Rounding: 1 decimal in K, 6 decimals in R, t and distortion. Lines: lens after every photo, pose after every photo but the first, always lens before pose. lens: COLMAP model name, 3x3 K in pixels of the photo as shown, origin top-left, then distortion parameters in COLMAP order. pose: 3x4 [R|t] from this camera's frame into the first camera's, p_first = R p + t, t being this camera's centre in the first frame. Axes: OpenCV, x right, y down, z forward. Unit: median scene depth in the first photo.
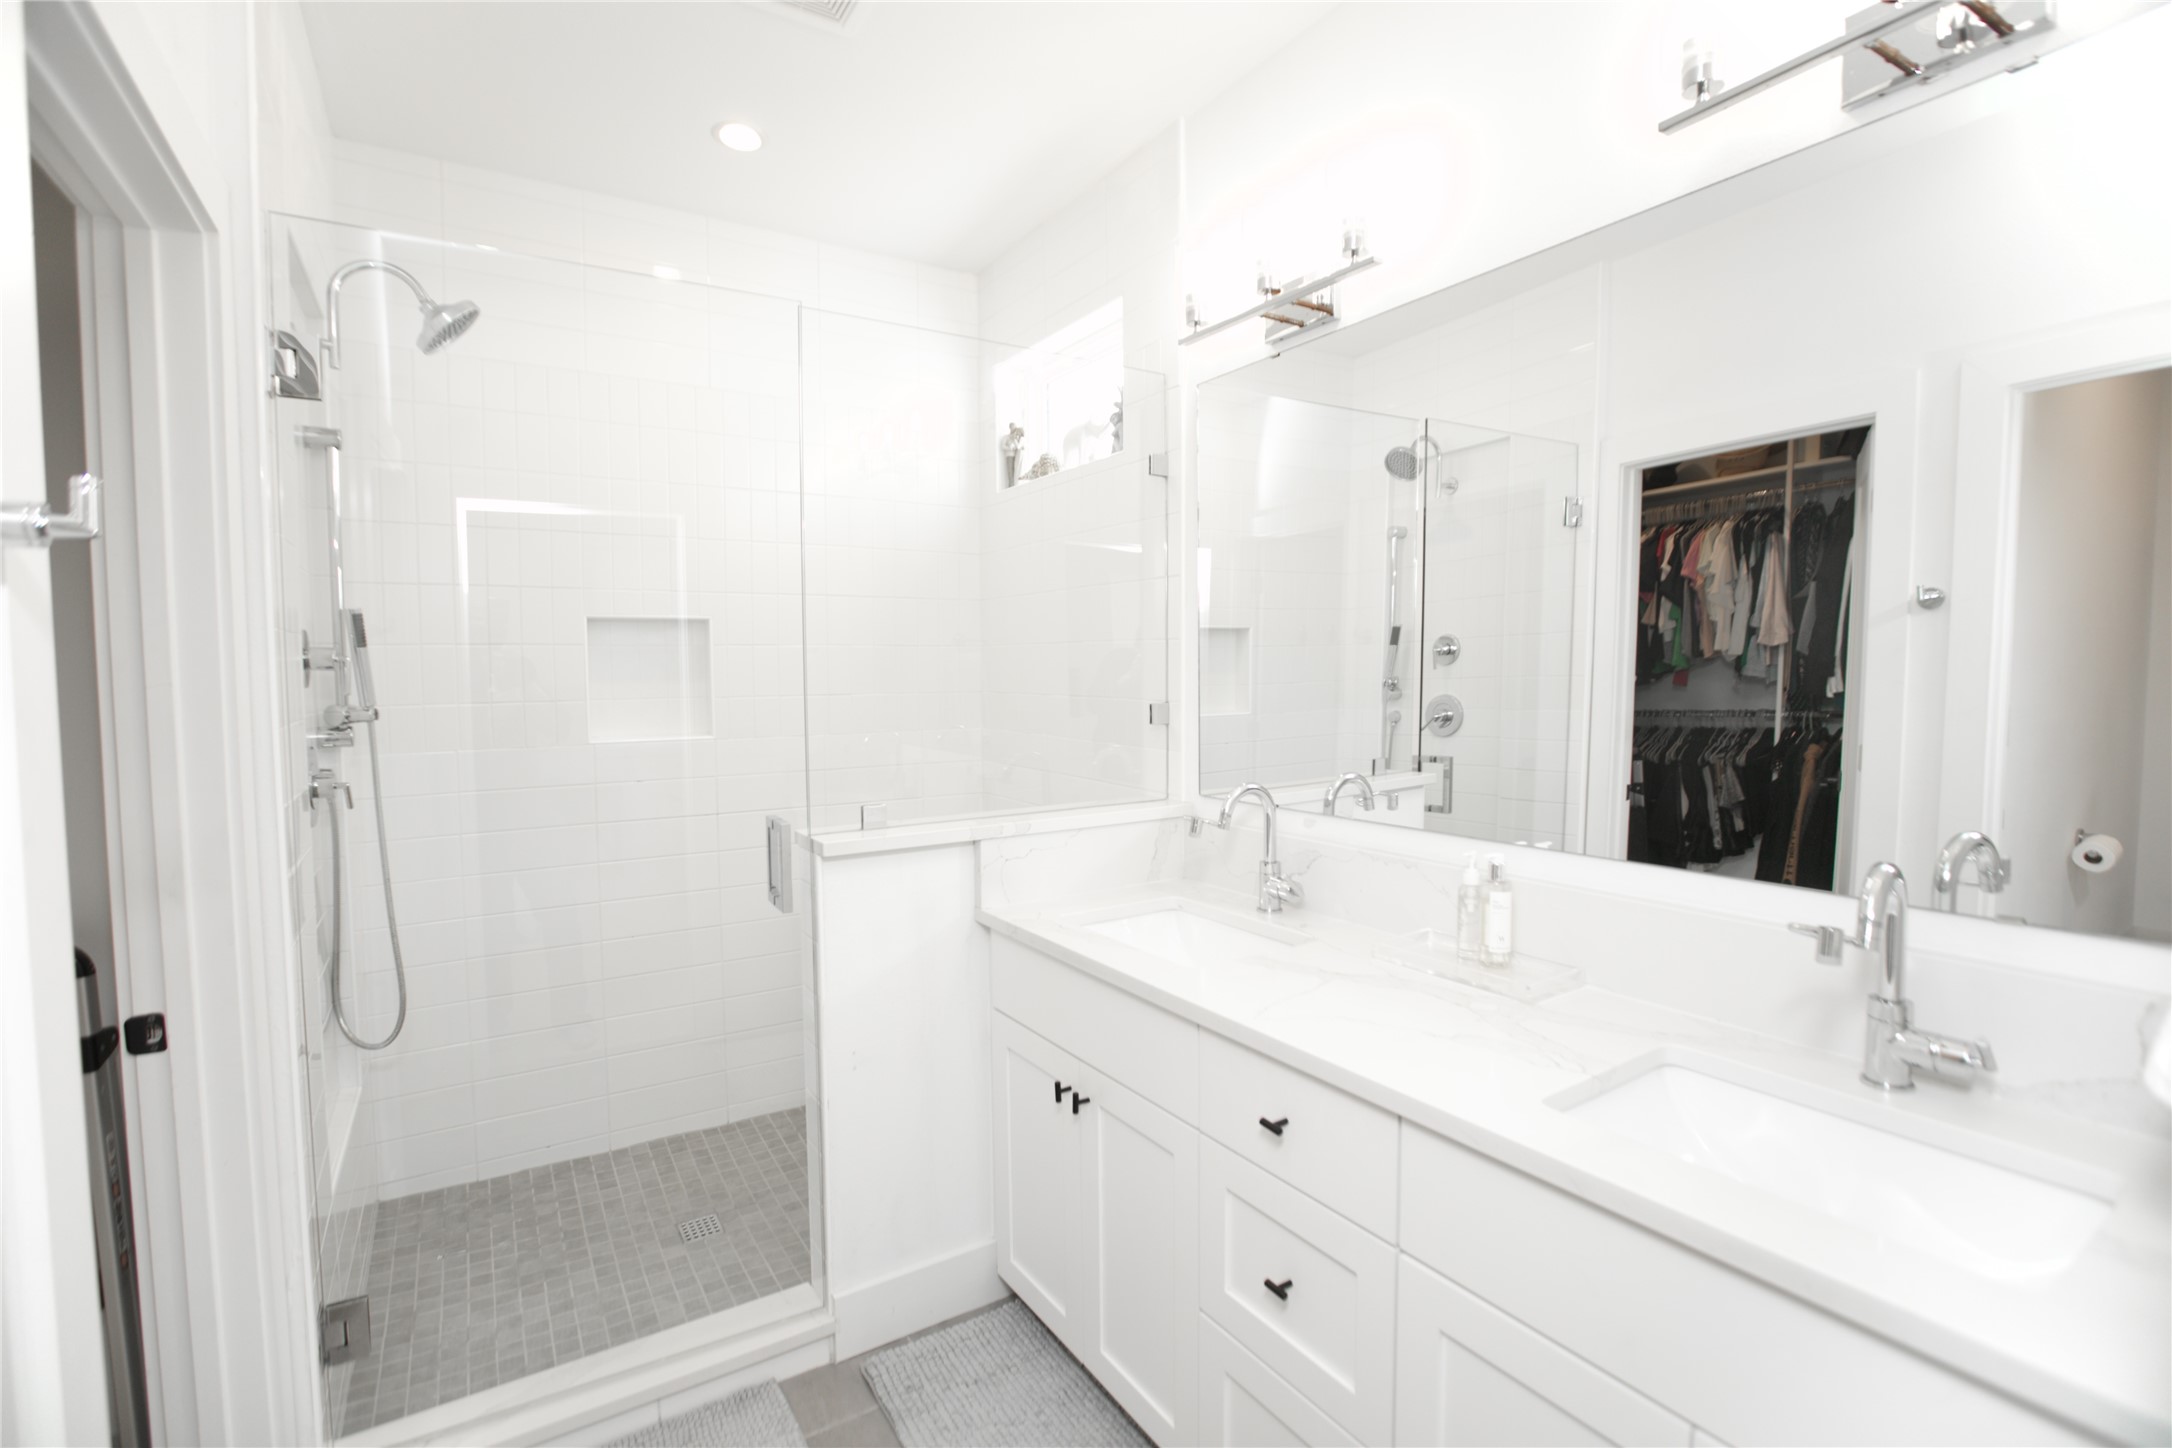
lens RADIAL K [[971.8, 0, 1090.8], [0, 971.8, 730.7], [0, 0, 1]] dist [-0.005024, -0.000329]
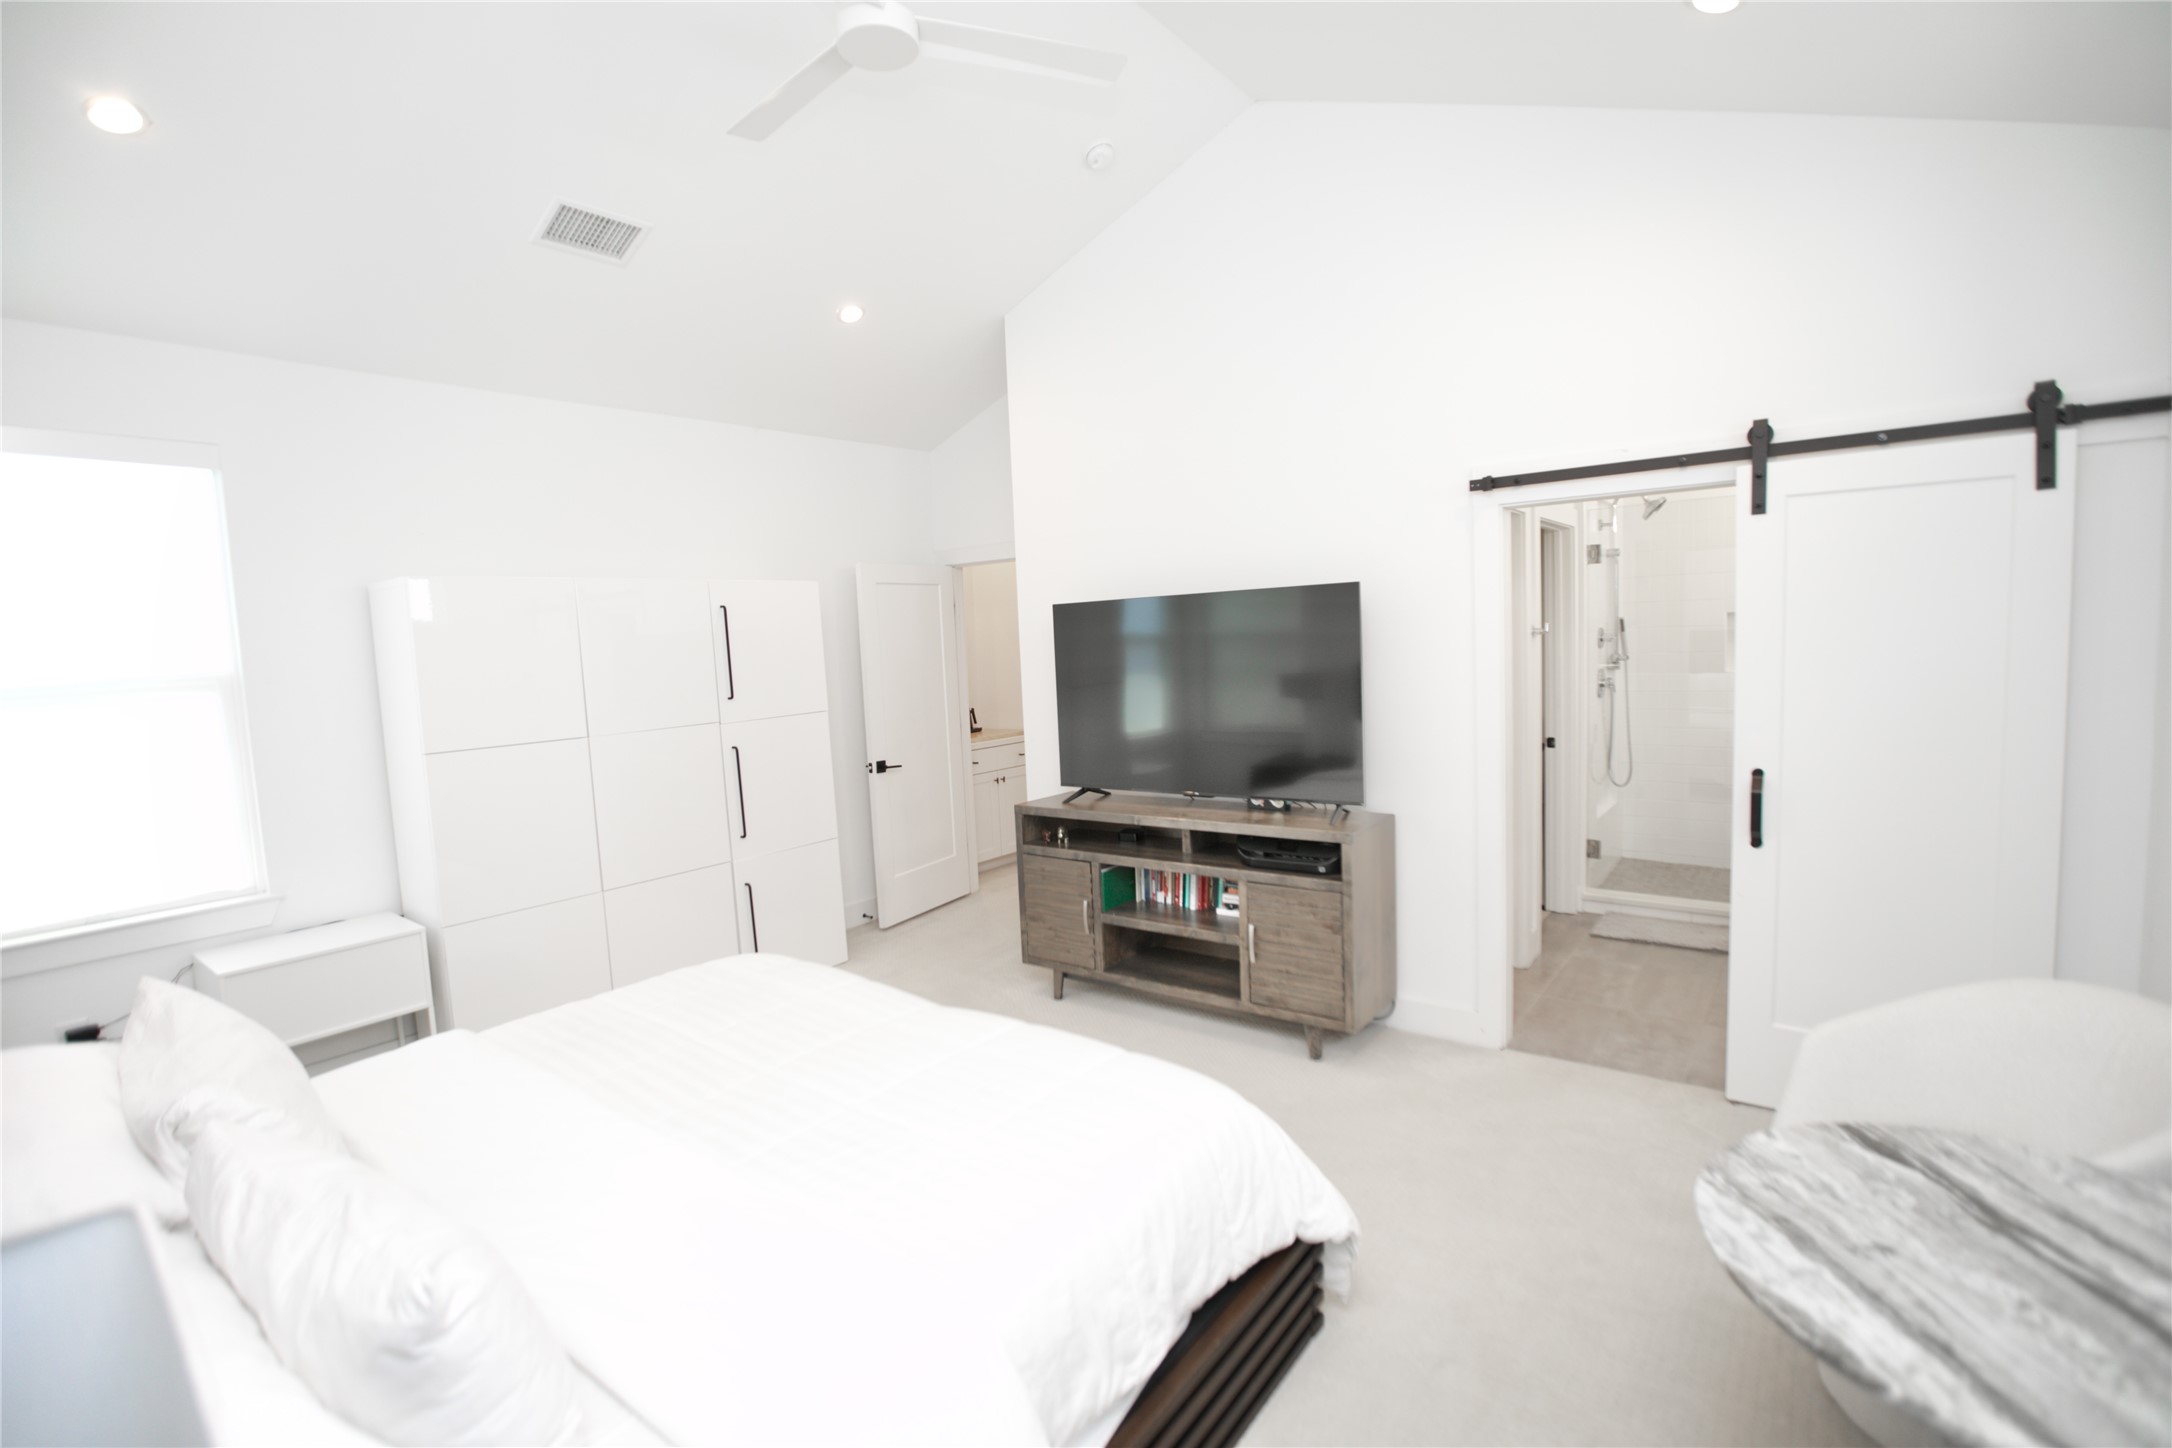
lens RADIAL K [[971.8, 0, 1092.3], [0, 971.8, 725.4], [0, 0, 1]] dist [-0.005024, -0.000329]
pose [[0.338490, 0.067717, -0.938530, 1.246201], [-0.004577, 0.997514, 0.070322, -0.012028], [0.940959, -0.019508, 0.337959, -1.245633]]
